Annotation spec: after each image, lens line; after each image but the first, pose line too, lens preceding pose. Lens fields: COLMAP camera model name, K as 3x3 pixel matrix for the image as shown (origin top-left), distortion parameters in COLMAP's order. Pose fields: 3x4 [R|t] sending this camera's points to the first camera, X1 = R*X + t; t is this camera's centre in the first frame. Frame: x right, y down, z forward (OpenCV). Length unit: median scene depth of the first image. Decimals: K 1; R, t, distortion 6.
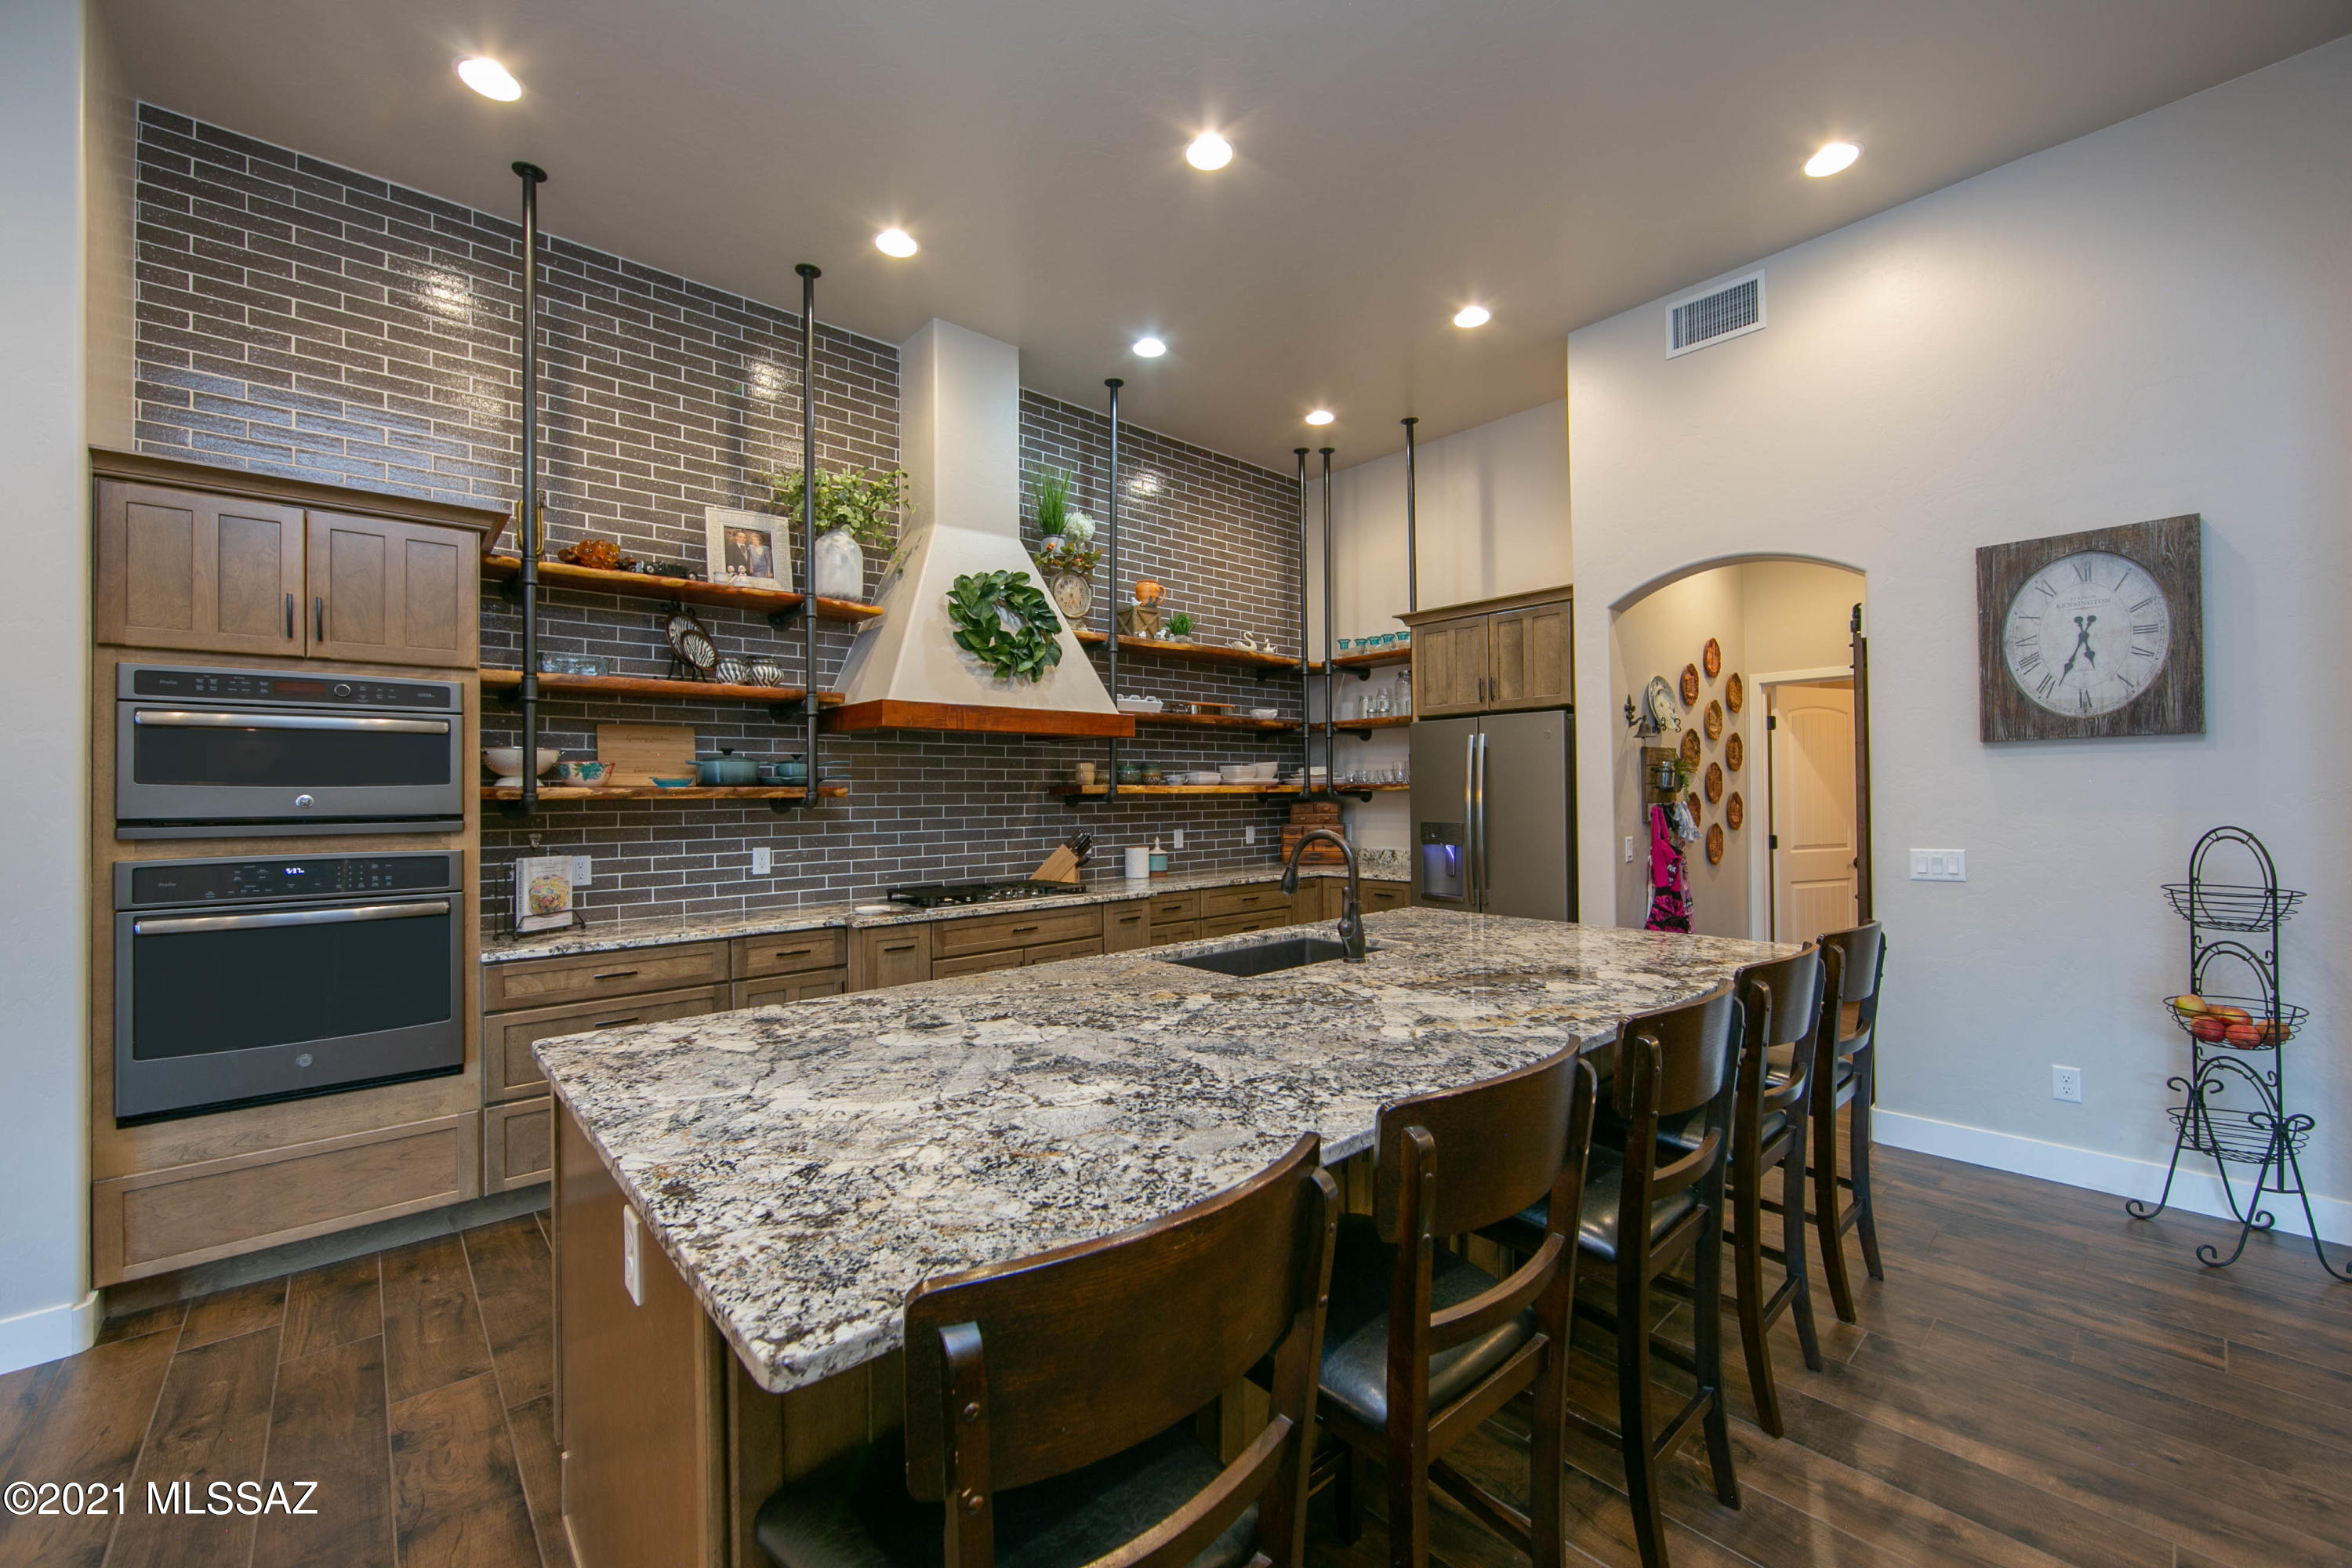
lens RADIAL K [[927.5, 0, 1181.1], [0, 927.5, 783.8], [0, 0, 1]] dist [-0.011416, 0.002140]
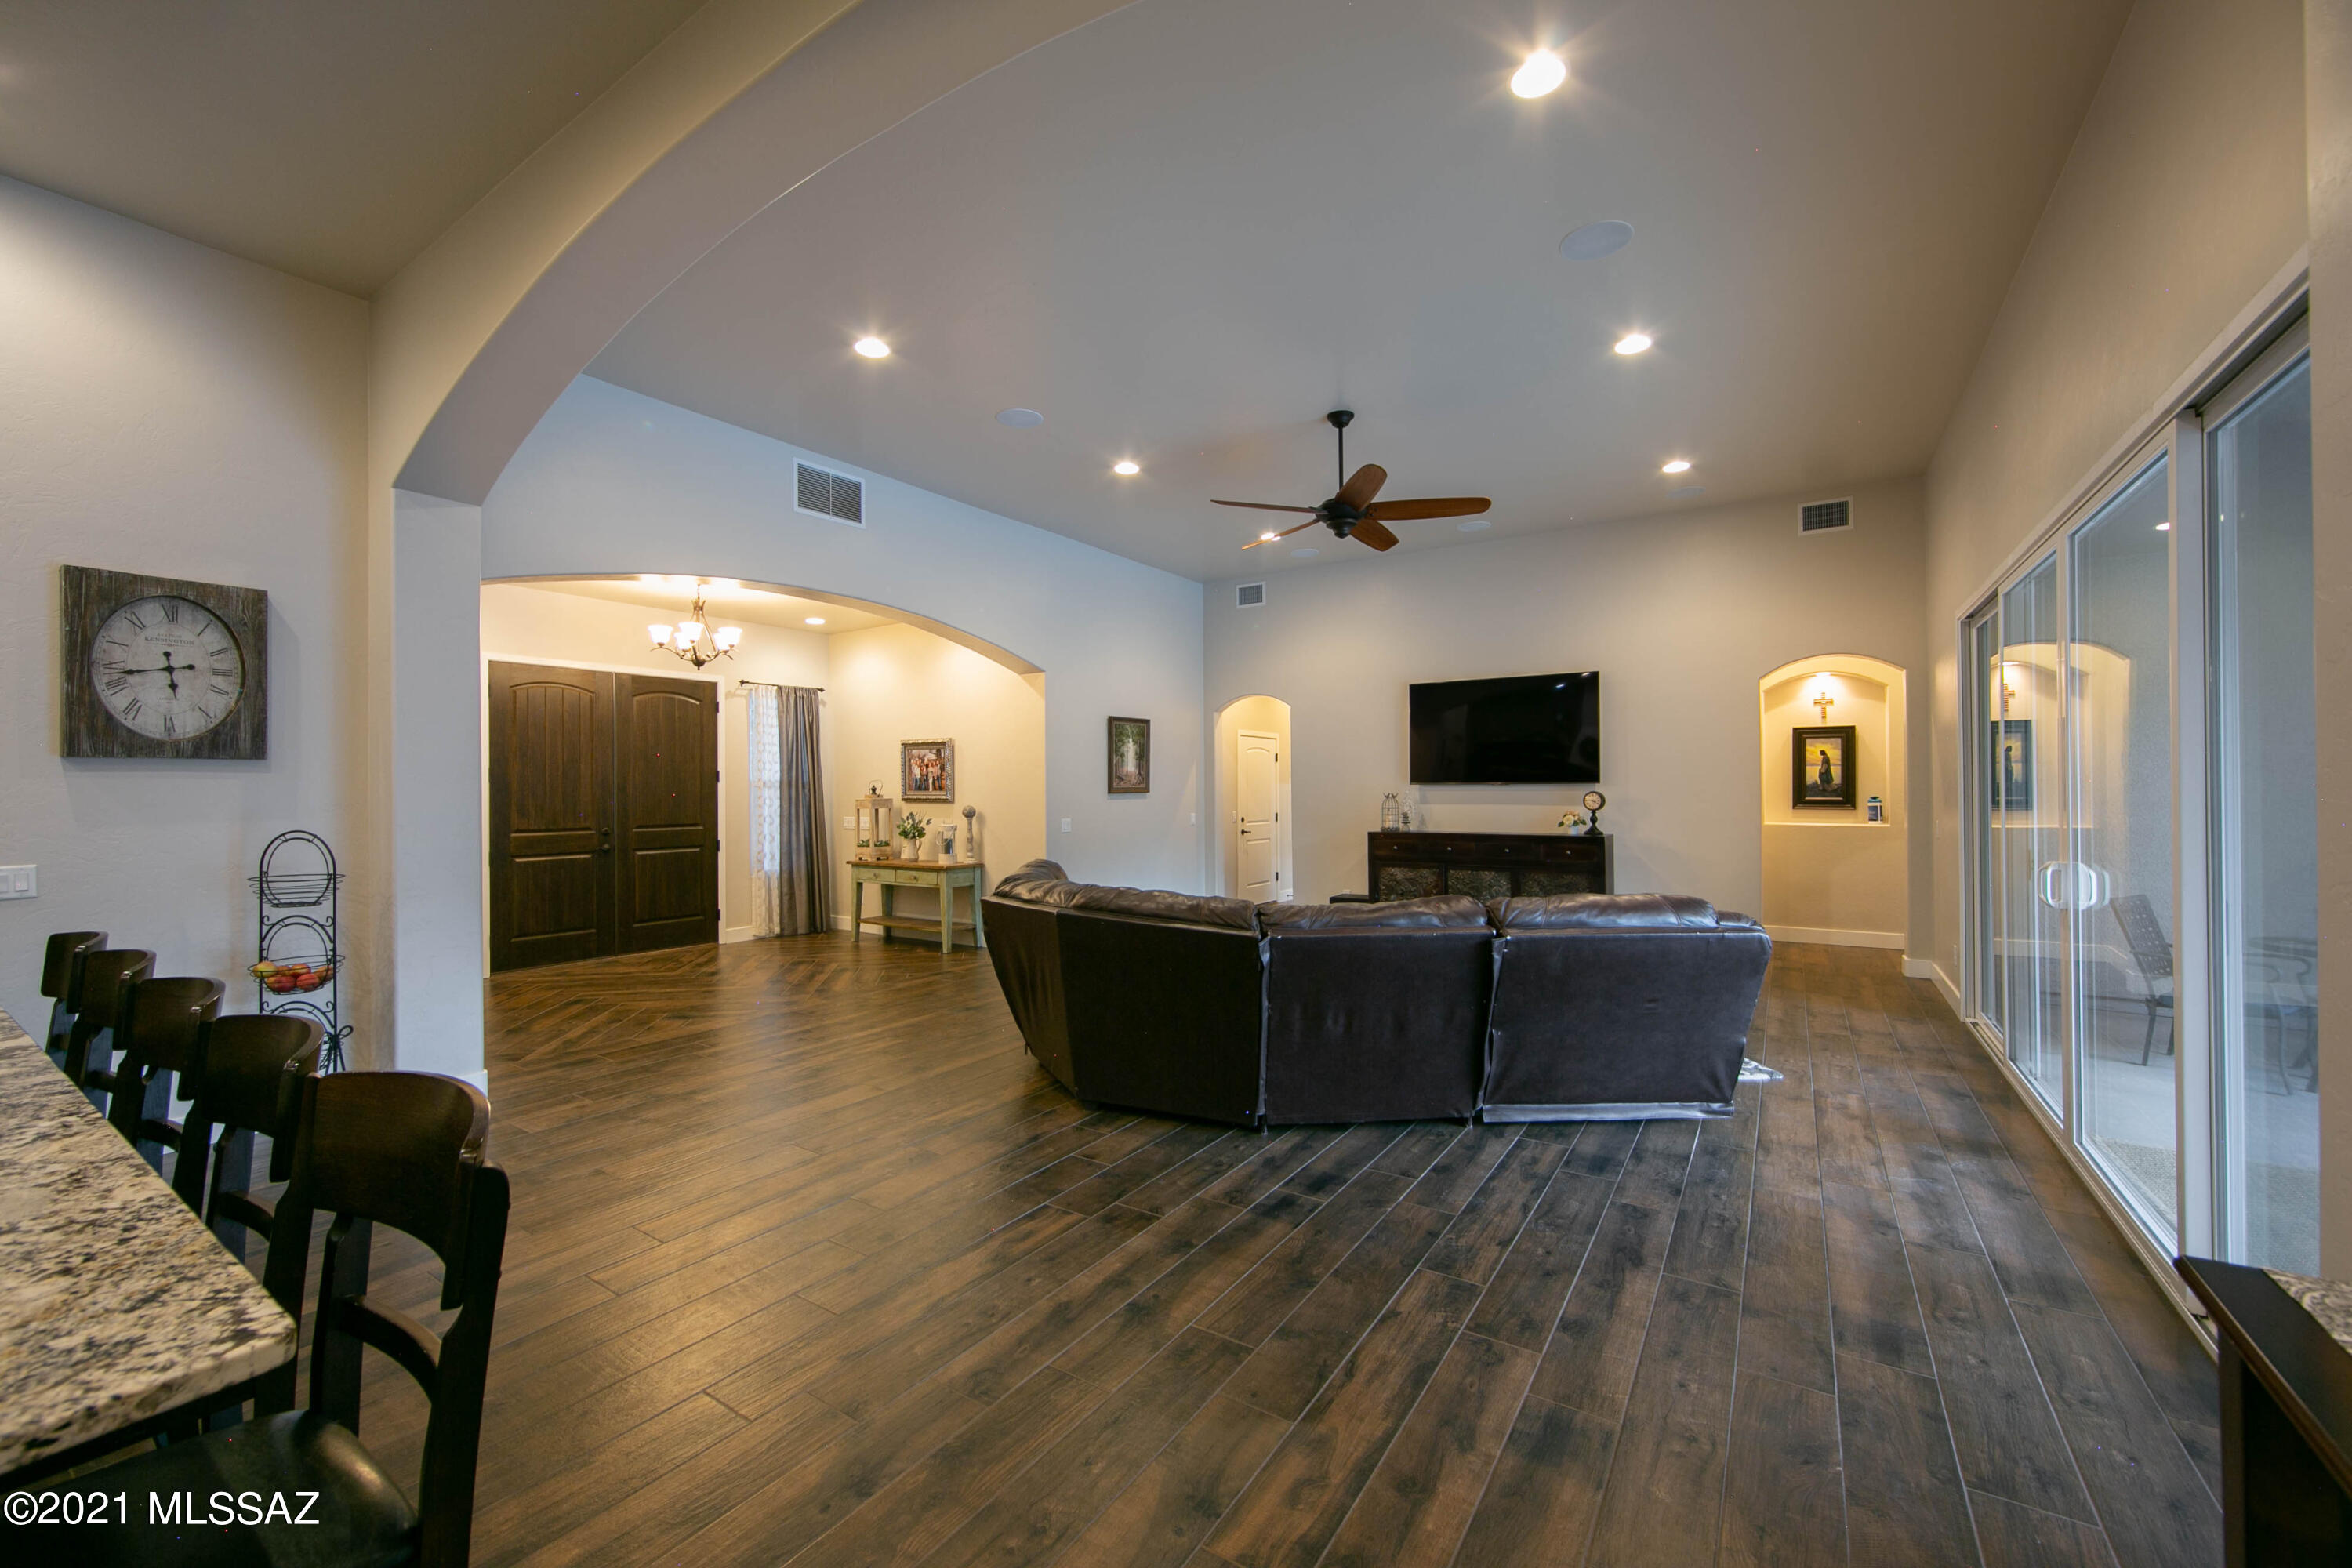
lens RADIAL K [[927.5, 0, 1176.0], [0, 927.5, 790.2], [0, 0, 1]] dist [-0.011416, 0.002140]
pose [[-0.248145, 0.013624, 0.968627, -0.325117], [-0.000684, 0.999898, -0.014239, 0.003729], [-0.968723, -0.004195, -0.248111, 0.052289]]
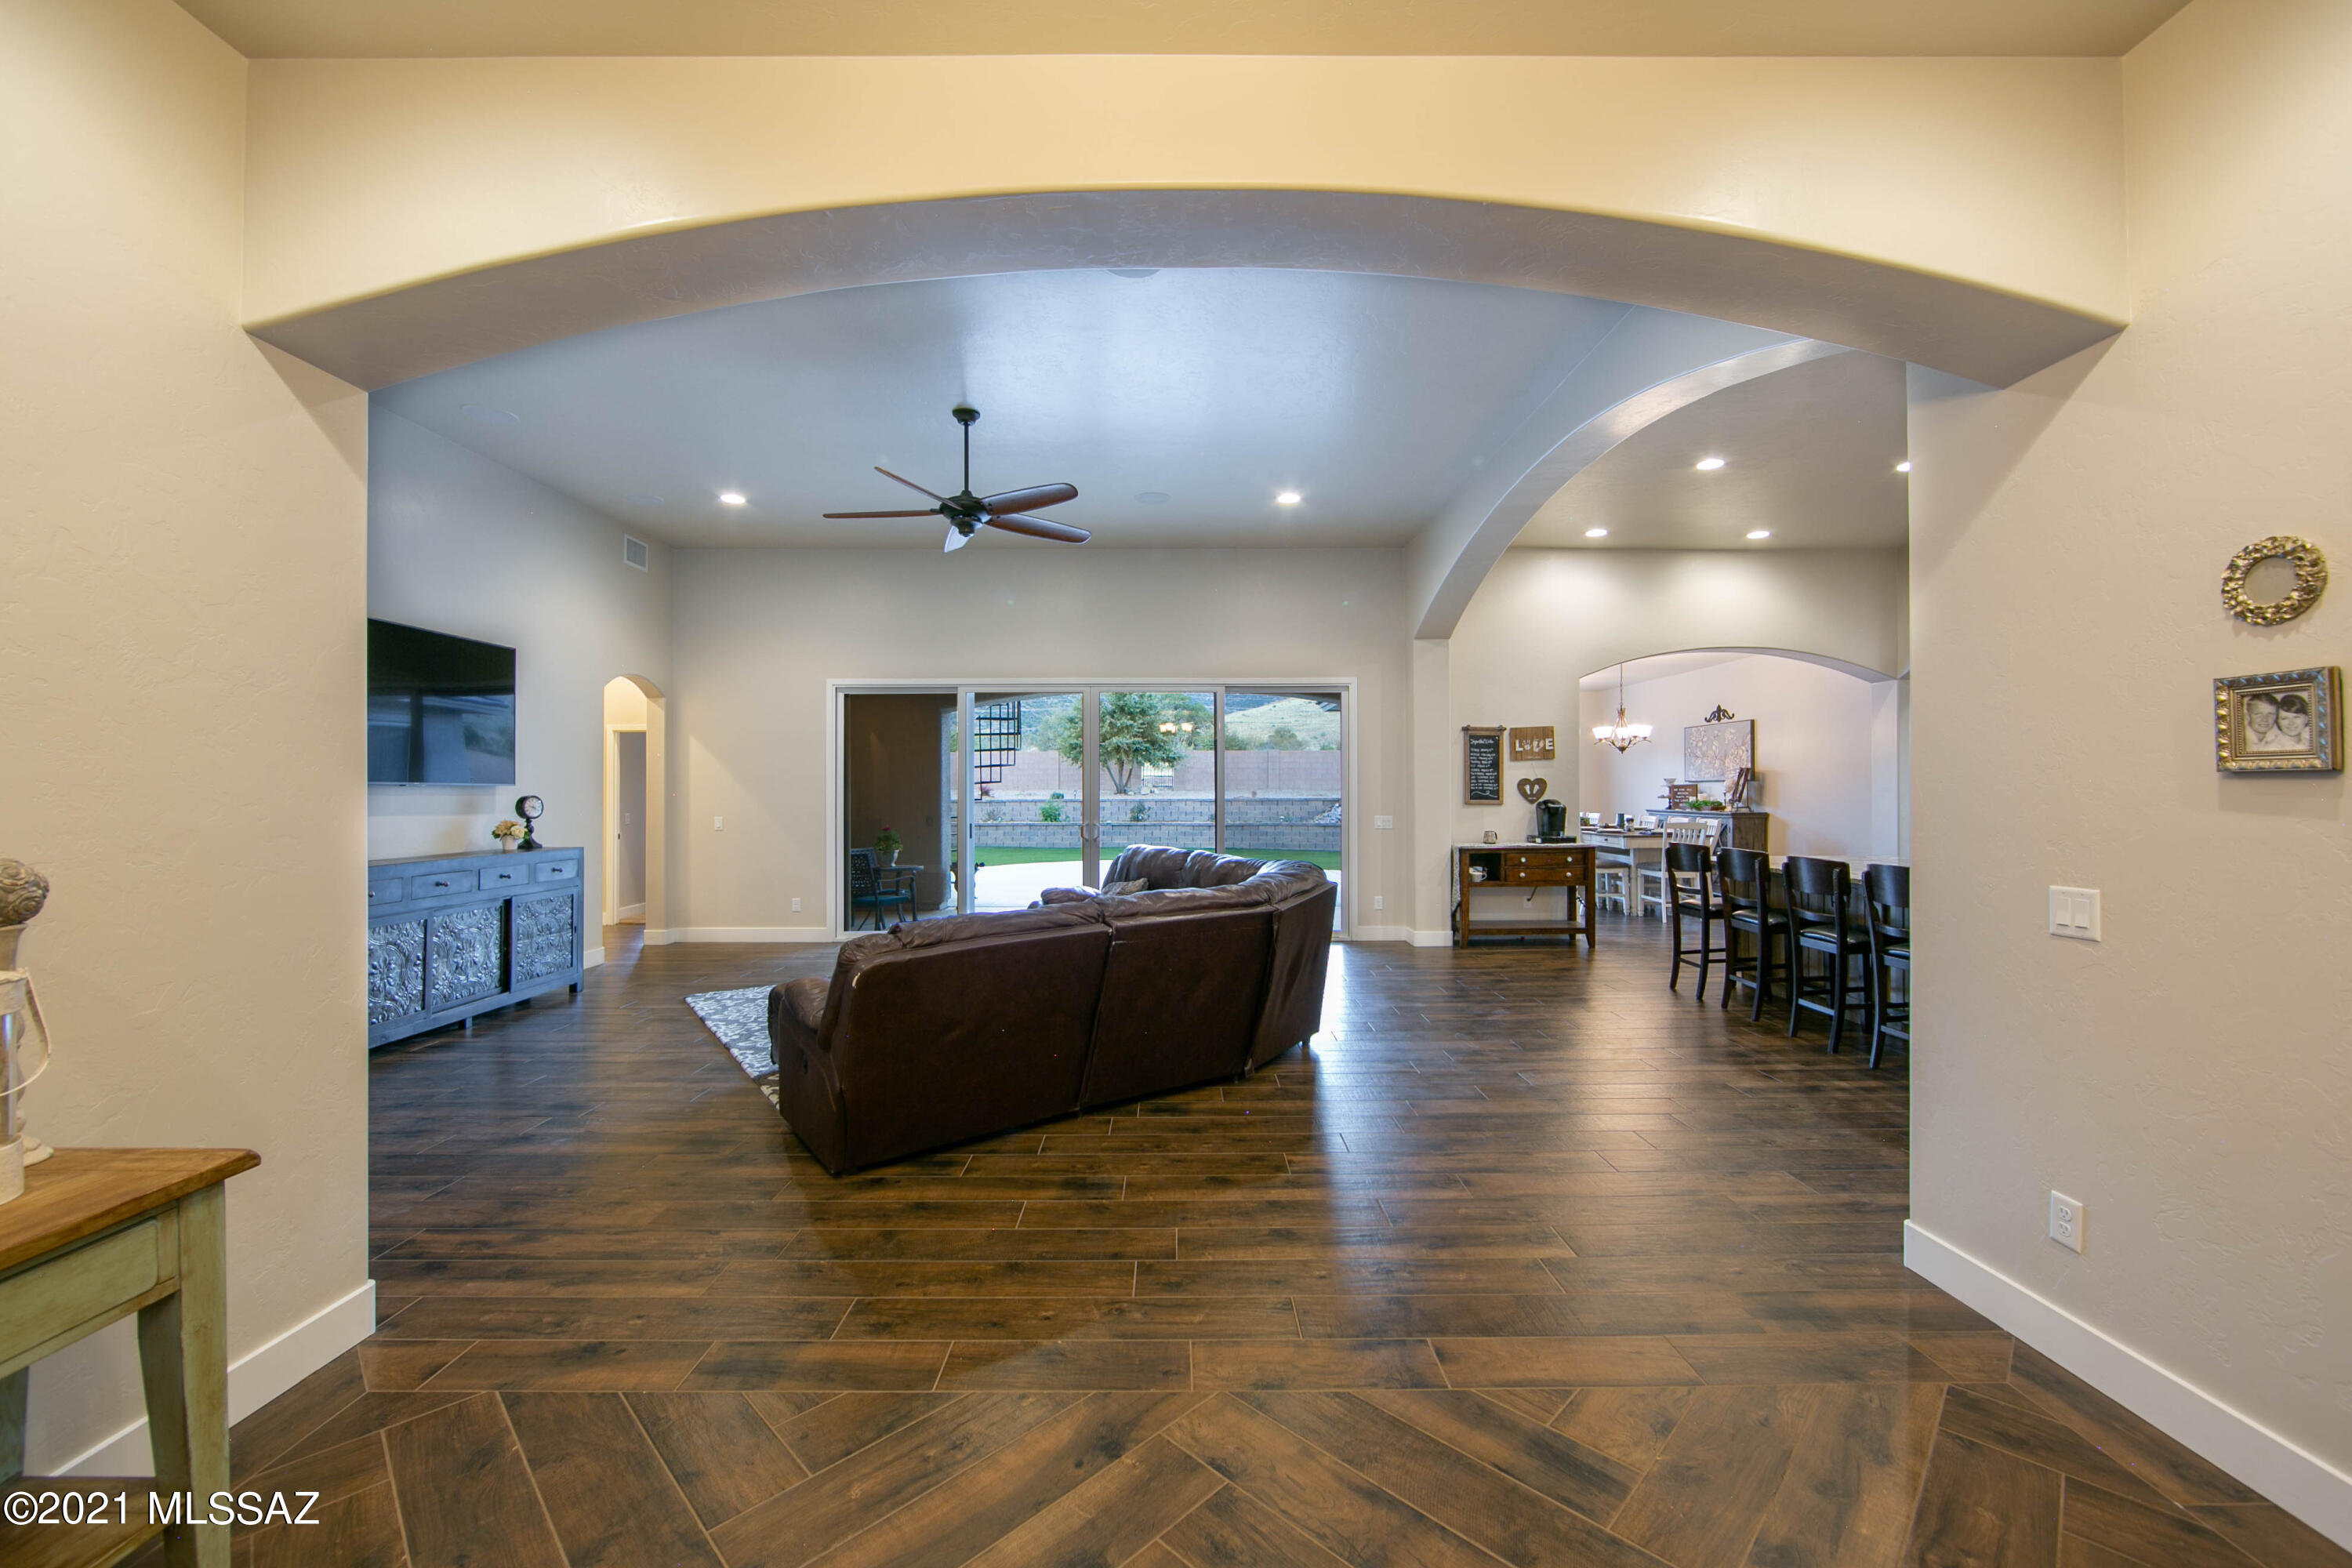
lens RADIAL K [[927.5, 0, 1183.9], [0, 927.5, 784.1], [0, 0, 1]] dist [-0.011416, 0.002140]
pose [[-0.667602, 0.006342, -0.744492, 1.679272], [0.016878, 0.999836, -0.006618, -0.011502], [0.744327, -0.016984, -0.667599, 0.590357]]
